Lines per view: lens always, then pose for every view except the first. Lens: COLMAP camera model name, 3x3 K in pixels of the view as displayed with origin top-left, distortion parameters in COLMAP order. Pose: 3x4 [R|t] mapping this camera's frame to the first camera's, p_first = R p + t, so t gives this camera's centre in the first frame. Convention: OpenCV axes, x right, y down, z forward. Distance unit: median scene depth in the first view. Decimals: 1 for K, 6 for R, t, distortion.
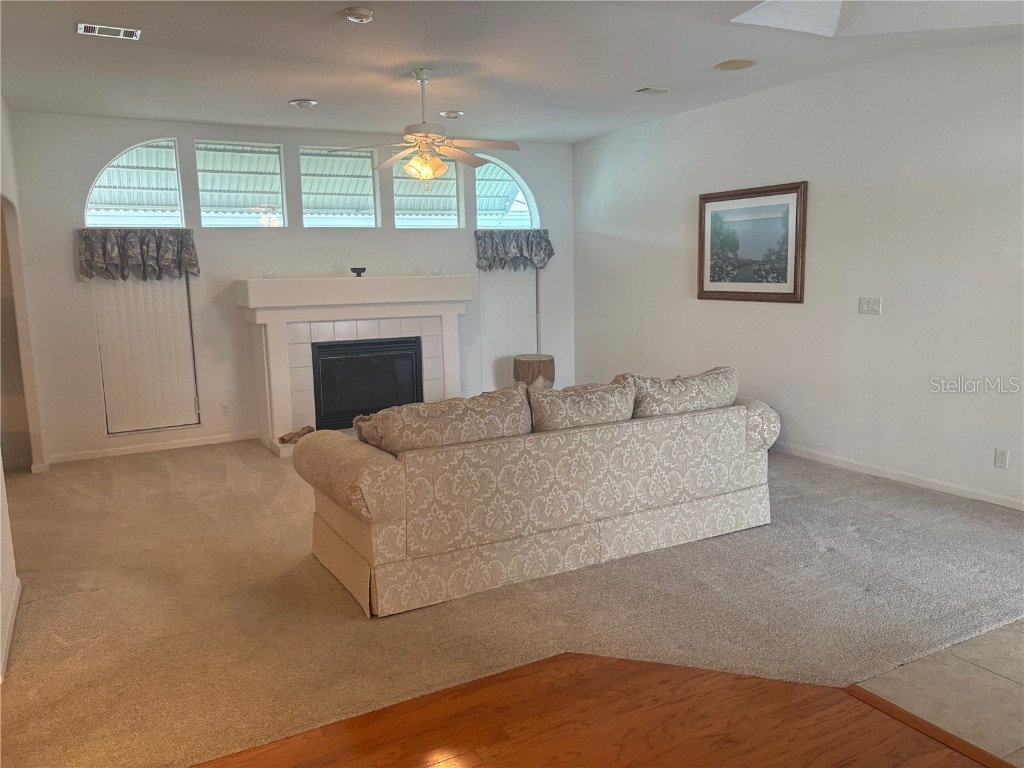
lens RADIAL K [[779.3, 0, 506.9], [0, 779.3, 381.5], [0, 0, 1]] dist [0.031233, -0.039433]
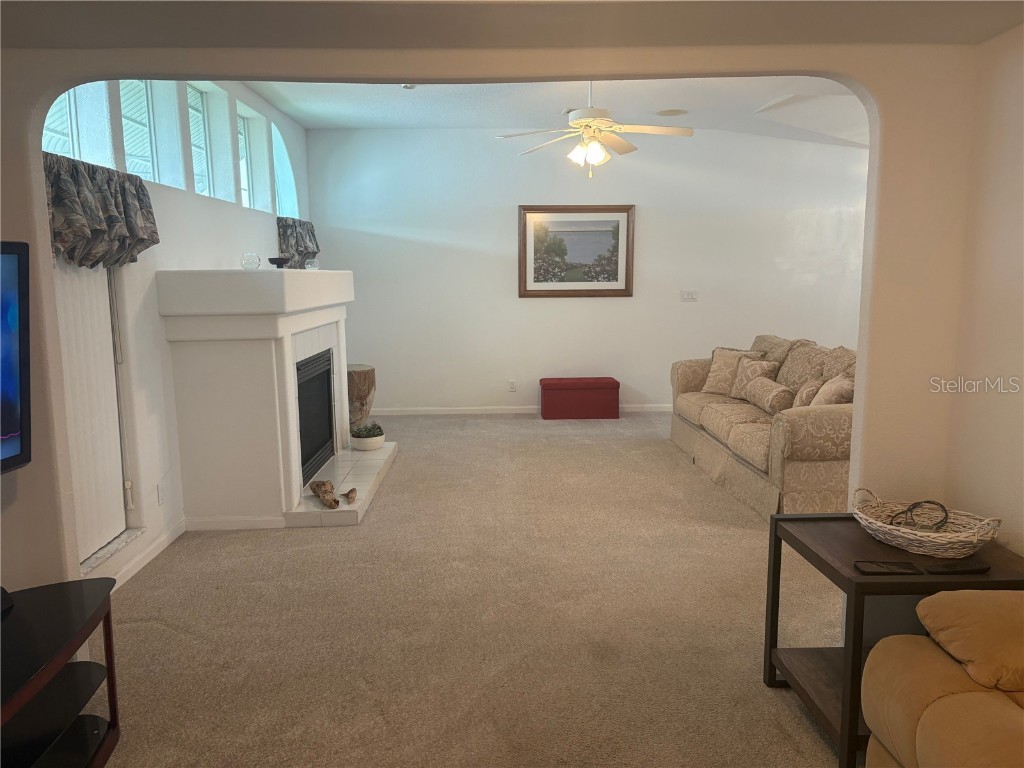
lens RADIAL K [[779.3, 0, 514.0], [0, 779.3, 388.5], [0, 0, 1]] dist [0.031233, -0.039433]
pose [[0.430215, -0.108710, 0.896157, -0.834111], [0.130683, 0.989765, 0.057329, -0.043937], [-0.893217, 0.092449, 0.440018, 0.558979]]
